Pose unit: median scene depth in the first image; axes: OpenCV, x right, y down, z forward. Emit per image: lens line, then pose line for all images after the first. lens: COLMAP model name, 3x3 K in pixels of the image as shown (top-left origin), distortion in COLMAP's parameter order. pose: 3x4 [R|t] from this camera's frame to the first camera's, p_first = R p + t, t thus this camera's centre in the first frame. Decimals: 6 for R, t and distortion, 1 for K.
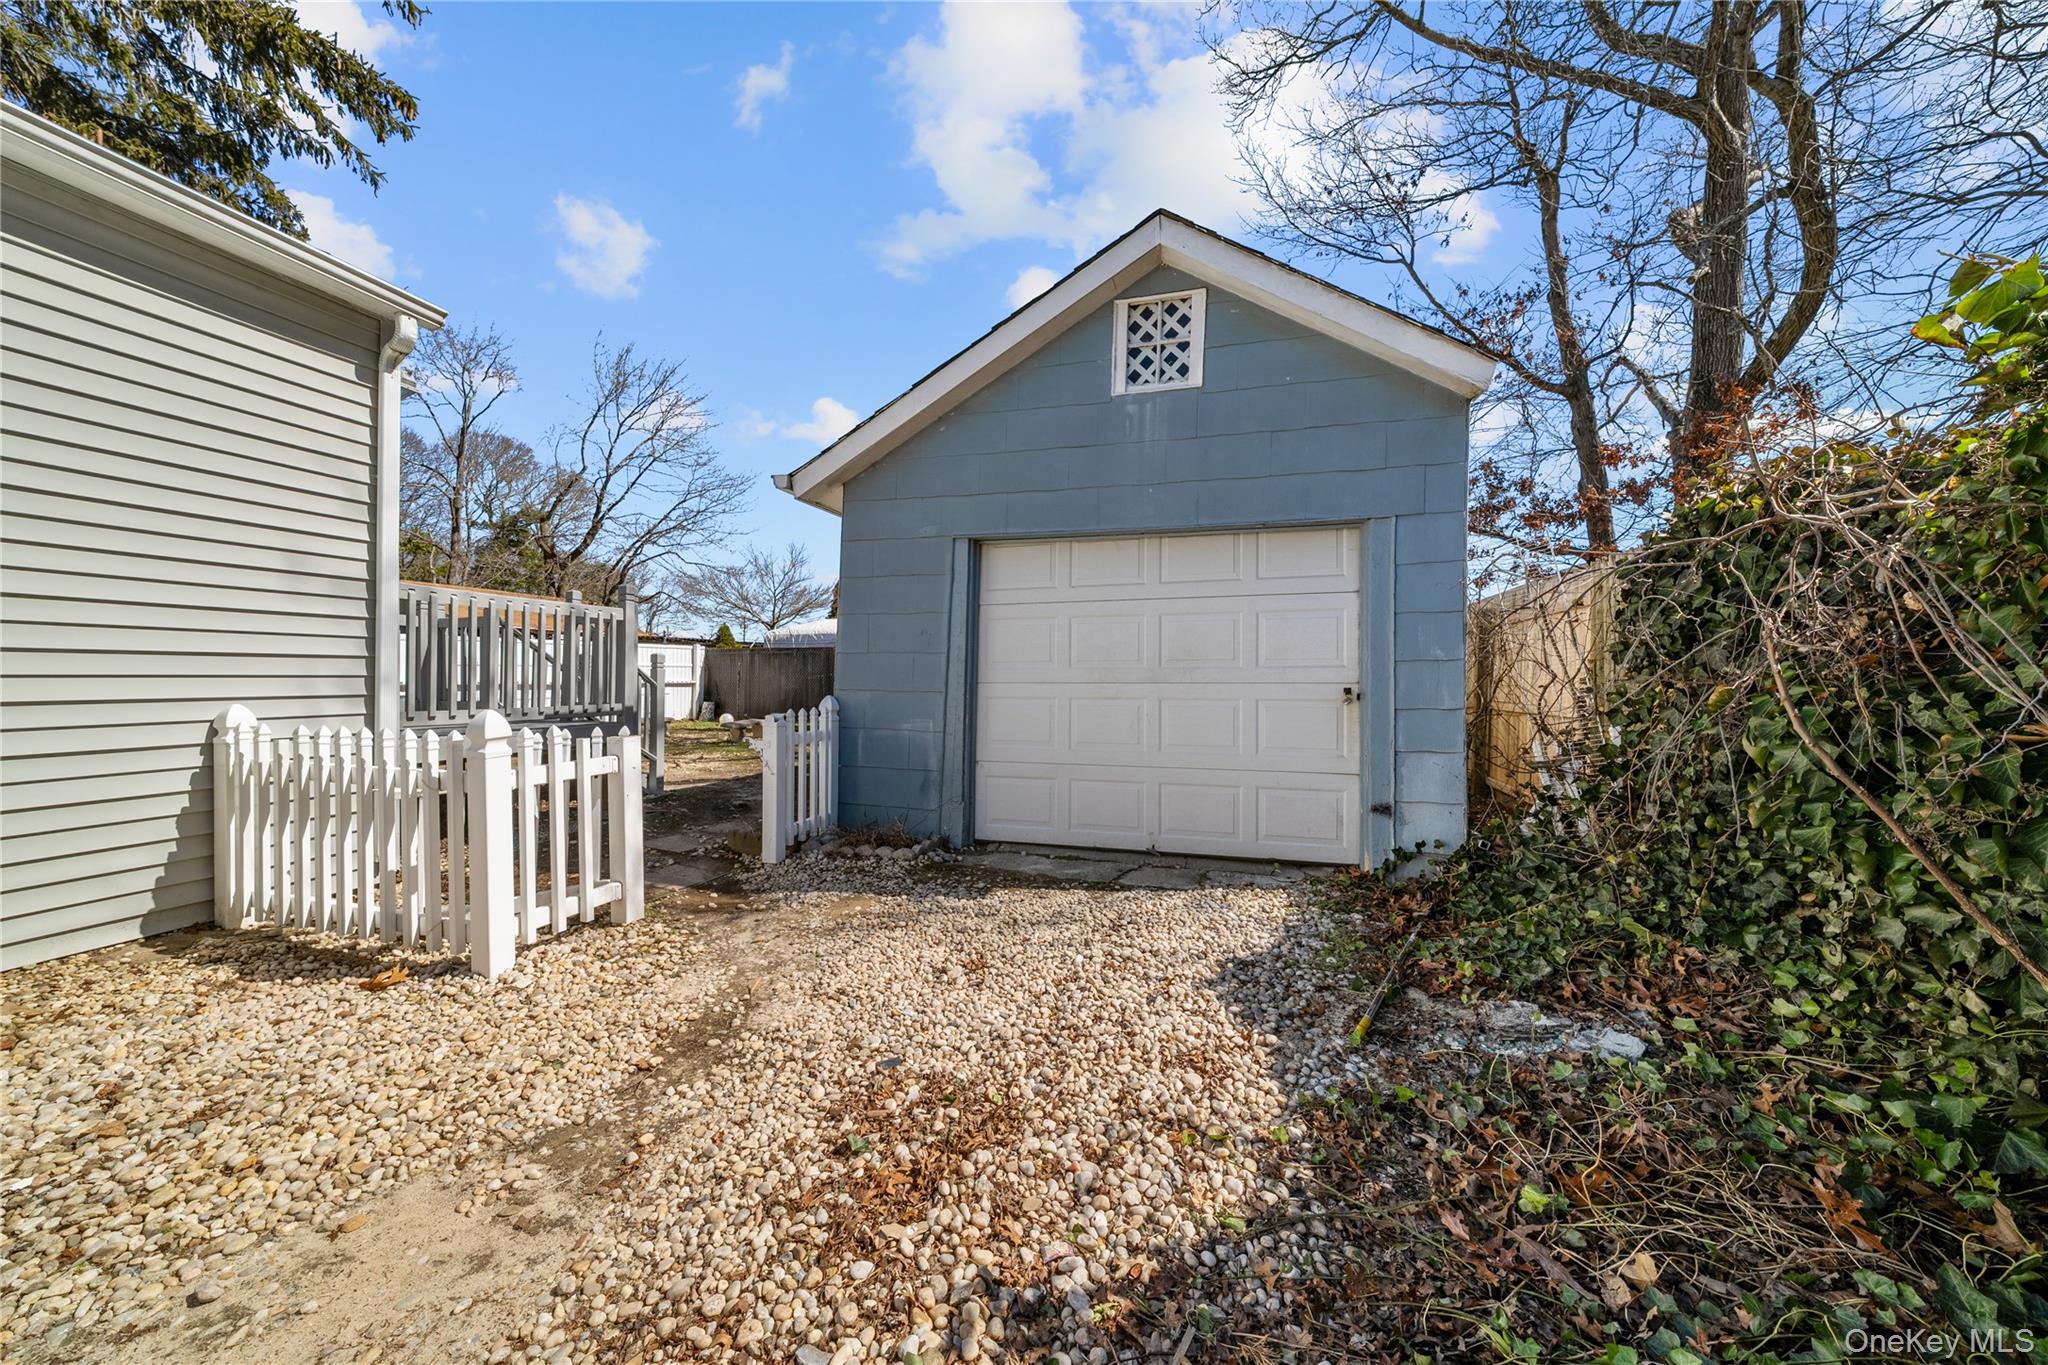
lens RADIAL K [[692.2, 0, 1028.0], [0, 692.2, 675.1], [0, 0, 1]] dist [-0.001741, 0.000176]
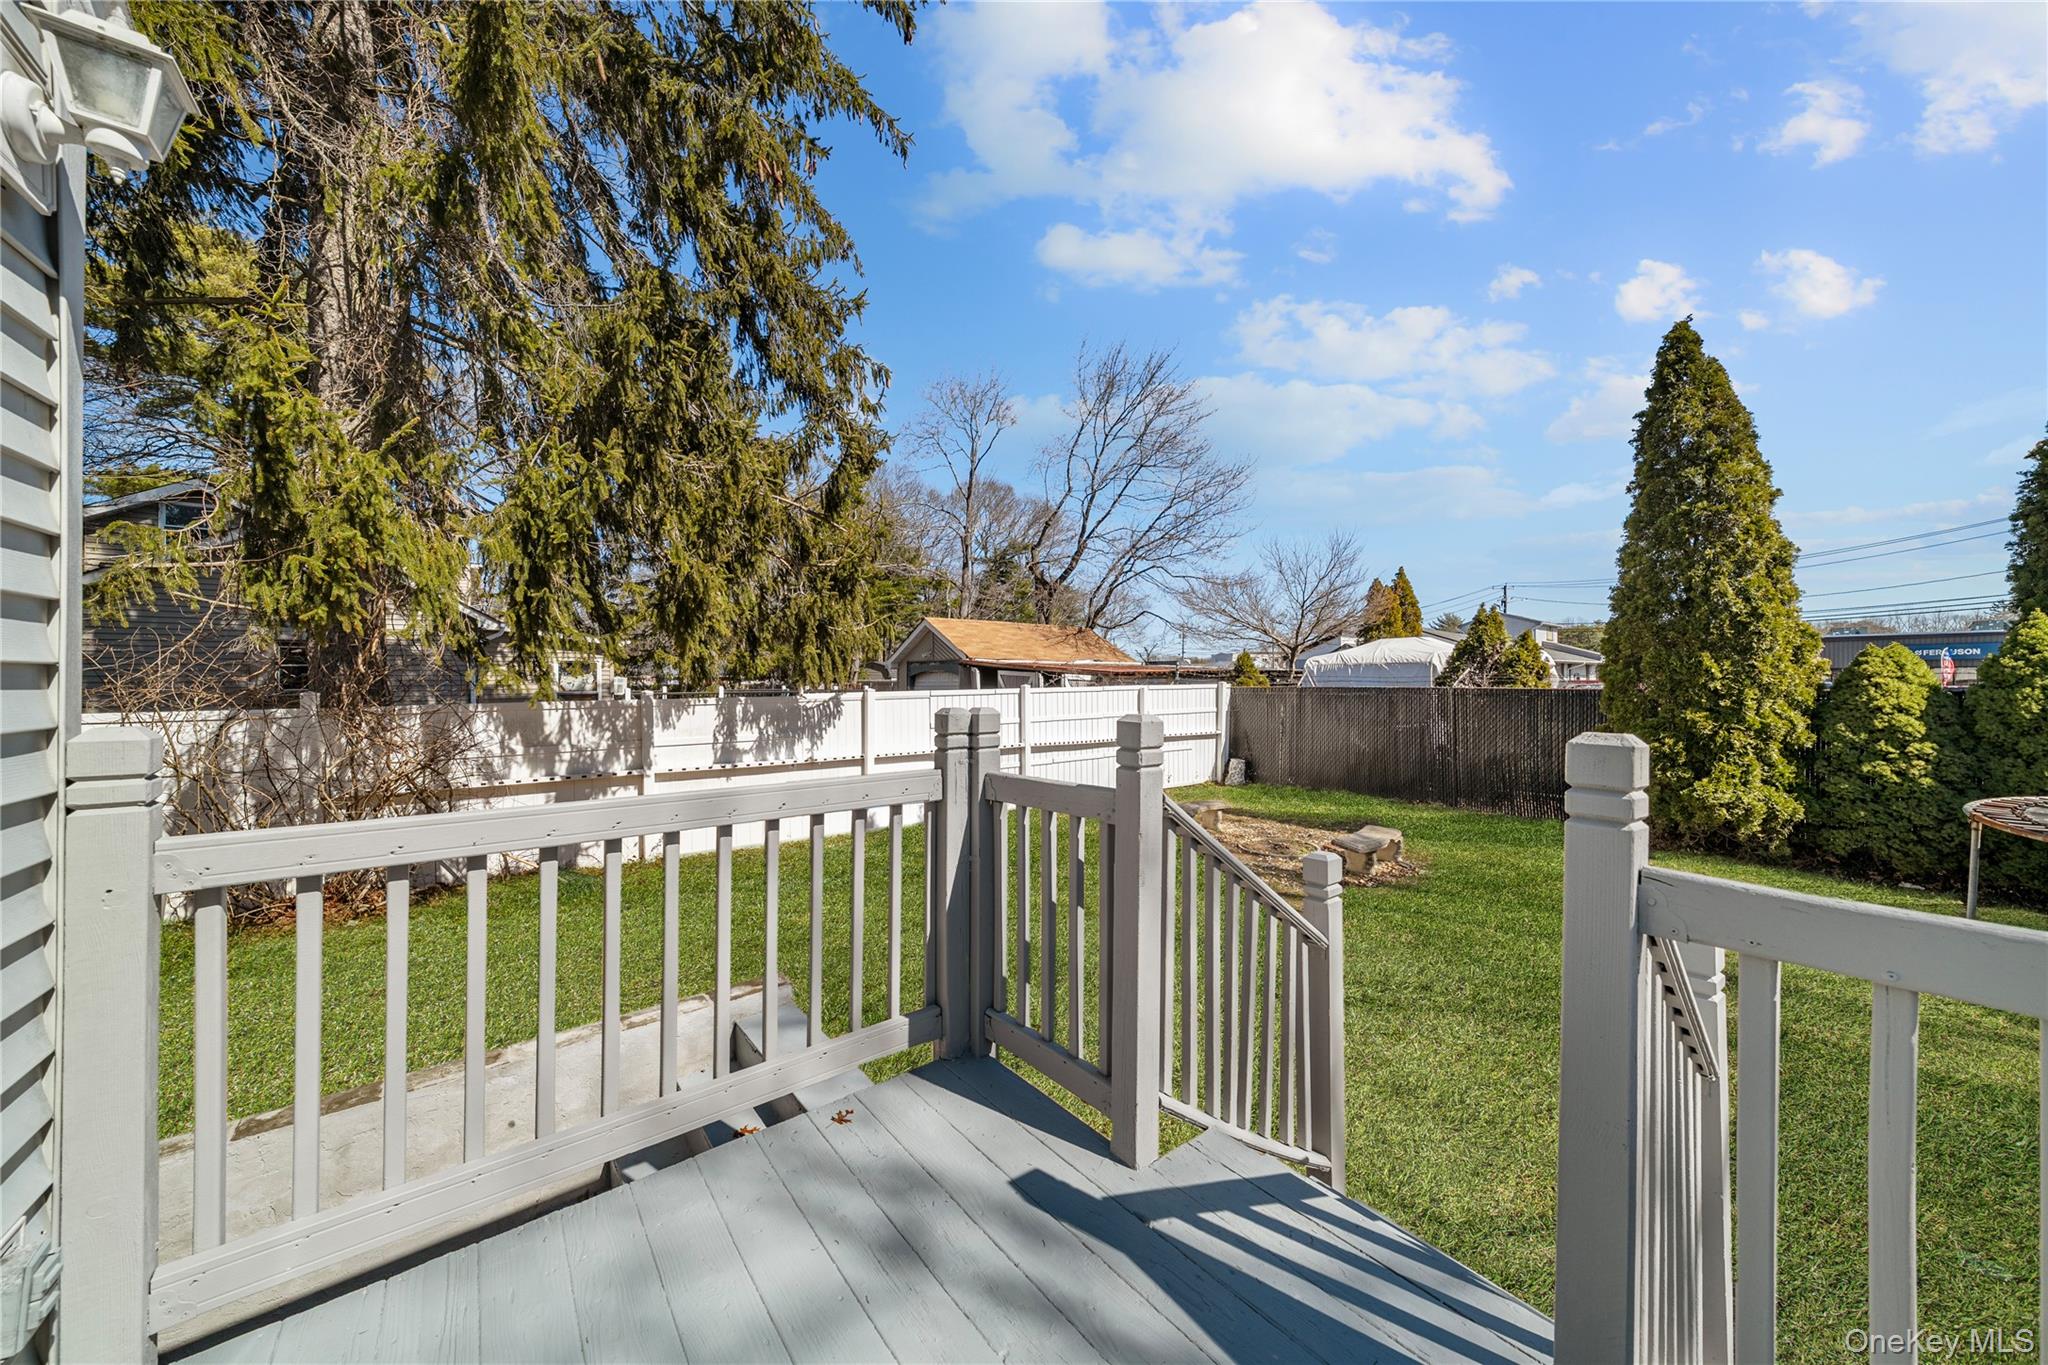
lens RADIAL K [[692.2, 0, 1028.0], [0, 692.2, 675.1], [0, 0, 1]] dist [-0.001741, 0.000176]
pose [[0.829213, -0.008295, -0.558871, -0.150654], [0.003986, 0.999952, -0.008929, -0.030577], [0.558918, 0.005176, 0.829206, 0.164927]]
